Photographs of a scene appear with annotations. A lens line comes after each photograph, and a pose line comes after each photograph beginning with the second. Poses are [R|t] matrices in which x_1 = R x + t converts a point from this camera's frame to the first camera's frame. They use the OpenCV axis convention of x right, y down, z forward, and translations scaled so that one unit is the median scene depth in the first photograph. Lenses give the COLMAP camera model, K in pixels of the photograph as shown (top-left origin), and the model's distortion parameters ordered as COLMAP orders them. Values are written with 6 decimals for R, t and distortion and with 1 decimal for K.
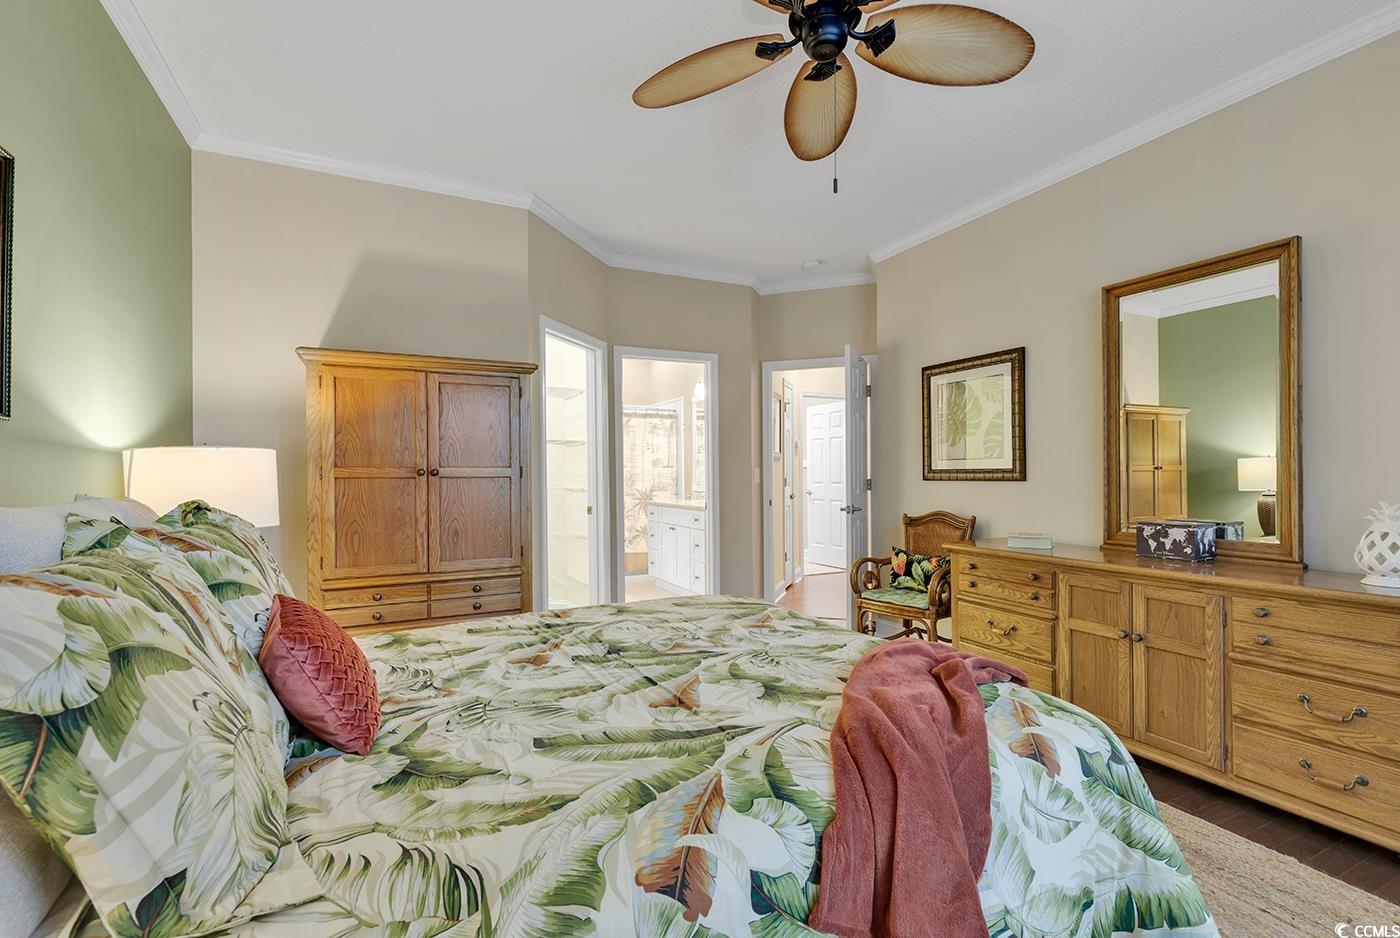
lens RADIAL K [[628.2, 0, 700.9], [0, 628.2, 469.4], [0, 0, 1]] dist [0.009071, -0.002557]
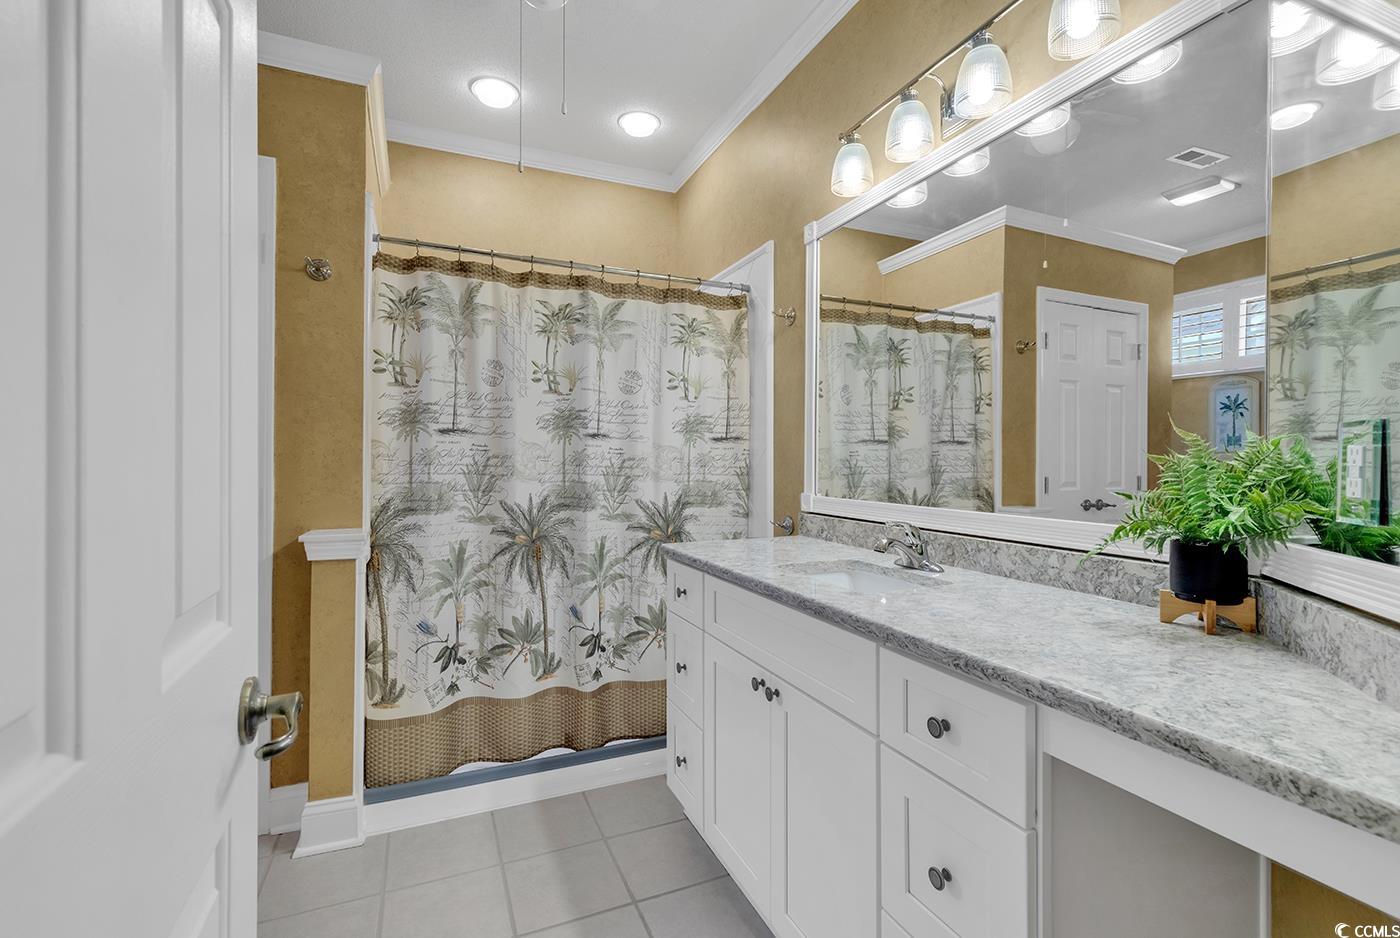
lens RADIAL K [[628.2, 0, 703.9], [0, 628.2, 459.0], [0, 0, 1]] dist [0.009071, -0.002557]
pose [[0.998706, 0.011657, -0.049494, -0.047780], [-0.011558, 0.999931, 0.002293, 0.006875], [0.049517, -0.001718, 0.998772, 0.641583]]
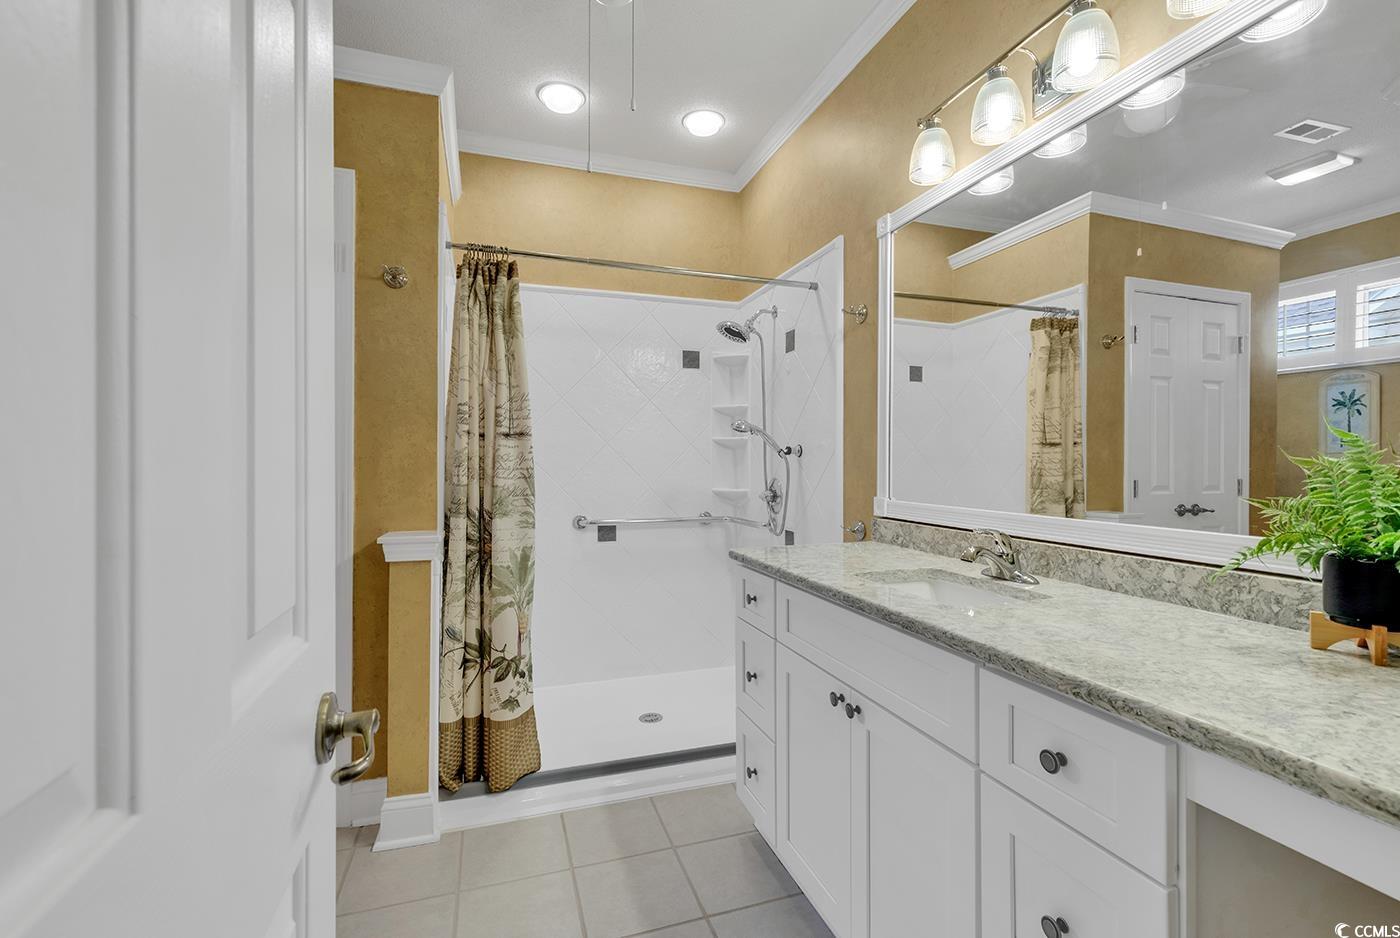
lens RADIAL K [[628.2, 0, 711.5], [0, 628.2, 462.7], [0, 0, 1]] dist [0.009071, -0.002557]
pose [[0.991070, 0.010273, -0.132944, -0.053368], [-0.009593, 0.999937, 0.005754, 0.006452], [0.132995, -0.004427, 0.991107, 0.649934]]
